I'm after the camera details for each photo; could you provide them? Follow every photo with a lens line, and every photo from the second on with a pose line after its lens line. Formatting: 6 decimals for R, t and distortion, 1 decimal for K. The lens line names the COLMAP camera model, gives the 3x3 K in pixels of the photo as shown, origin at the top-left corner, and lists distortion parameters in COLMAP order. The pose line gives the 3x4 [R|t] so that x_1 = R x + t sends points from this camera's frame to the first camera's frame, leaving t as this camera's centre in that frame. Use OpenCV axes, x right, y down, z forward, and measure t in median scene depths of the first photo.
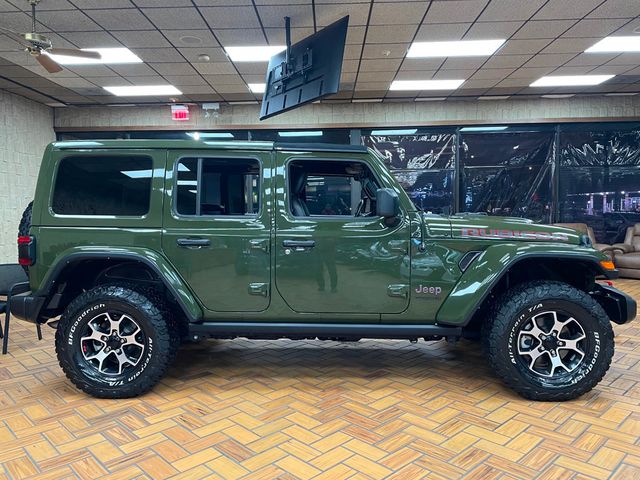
lens RADIAL K [[481.4, 0, 319.2], [0, 481.4, 237.0], [0, 0, 1]] dist [0.039999, -0.010250]
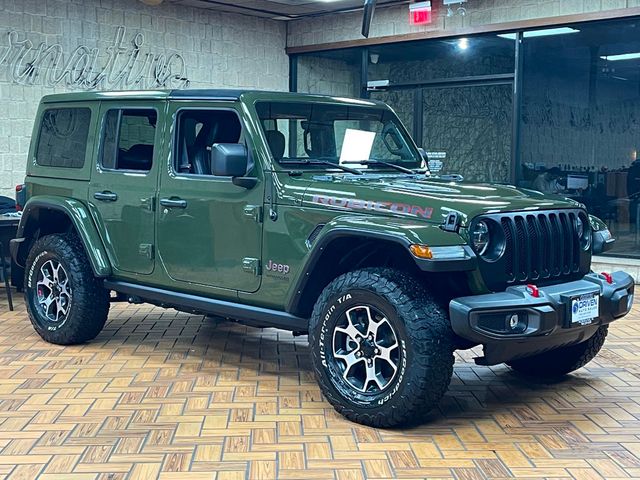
lens RADIAL K [[933.7, 0, 319.9], [0, 933.7, 241.1], [0, 0, 1]] dist [0.122728, 0.000000]
pose [[0.751412, 0.073392, -0.655739, 1.331045], [-0.052098, 0.997291, 0.051921, -0.021452], [0.657774, -0.004852, 0.753200, -0.147953]]
